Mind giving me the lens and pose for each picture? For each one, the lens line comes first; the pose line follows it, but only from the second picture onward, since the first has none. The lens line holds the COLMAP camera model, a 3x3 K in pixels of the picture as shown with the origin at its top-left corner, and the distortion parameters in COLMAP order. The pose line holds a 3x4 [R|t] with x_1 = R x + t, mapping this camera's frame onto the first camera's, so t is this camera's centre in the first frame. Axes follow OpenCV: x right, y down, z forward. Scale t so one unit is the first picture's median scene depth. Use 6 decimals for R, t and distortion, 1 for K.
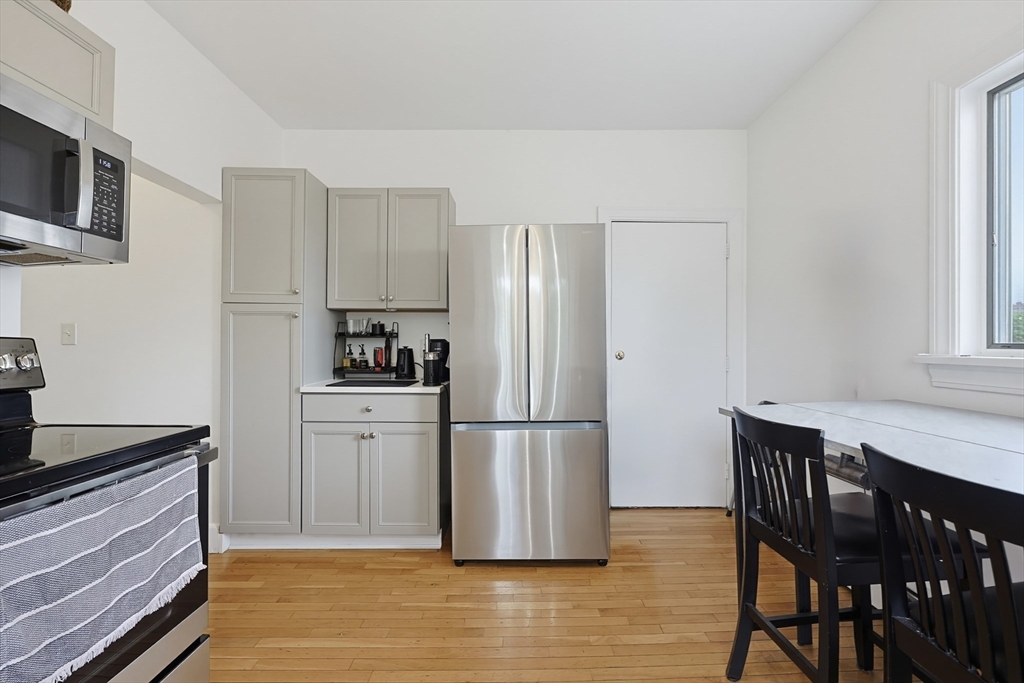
lens RADIAL K [[448.7, 0, 528.1], [0, 448.7, 338.0], [0, 0, 1]] dist [0.000647, 0.000220]
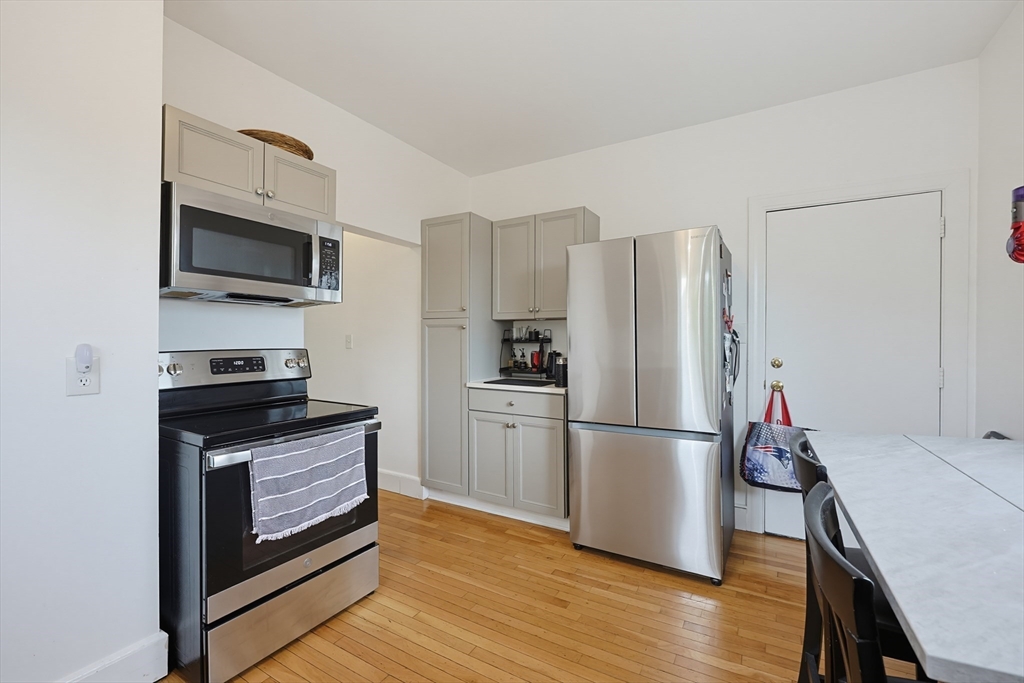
lens RADIAL K [[448.7, 0, 503.4], [0, 448.7, 339.4], [0, 0, 1]] dist [0.000647, 0.000220]
pose [[0.849215, -0.003570, -0.528035, 0.274435], [0.009596, 0.999916, 0.008672, -0.026387], [0.527960, -0.012431, 0.849178, -0.039499]]
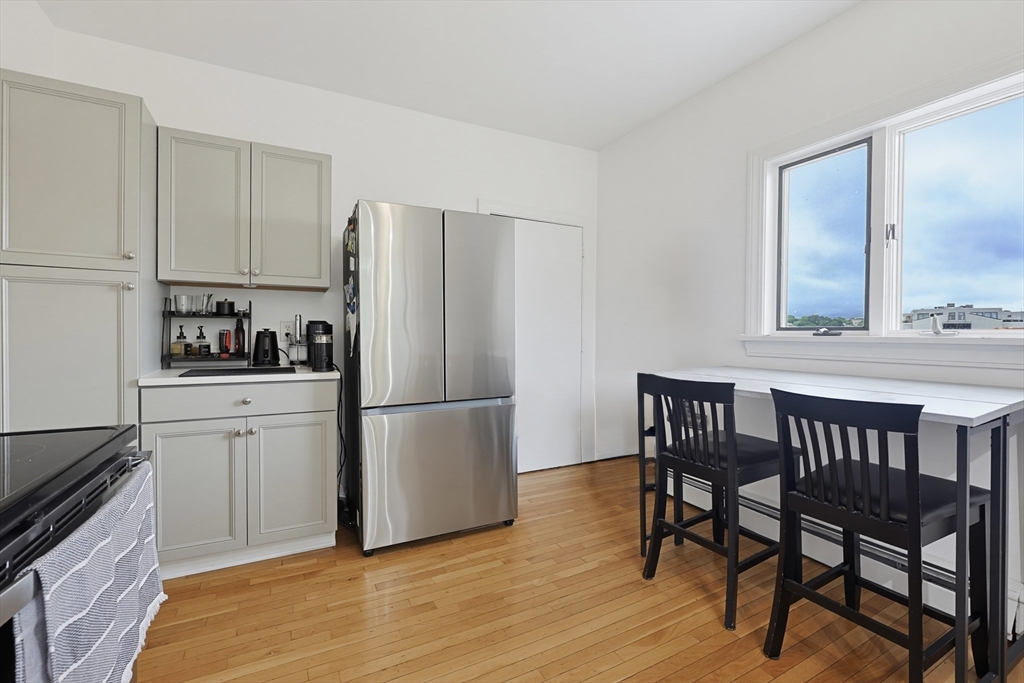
lens RADIAL K [[448.7, 0, 526.2], [0, 448.7, 332.9], [0, 0, 1]] dist [0.000647, 0.000220]
pose [[0.889562, 0.002137, 0.456809, -0.279753], [-0.011262, 0.999788, 0.017254, 0.008013], [-0.456675, -0.020493, 0.889397, -0.000517]]
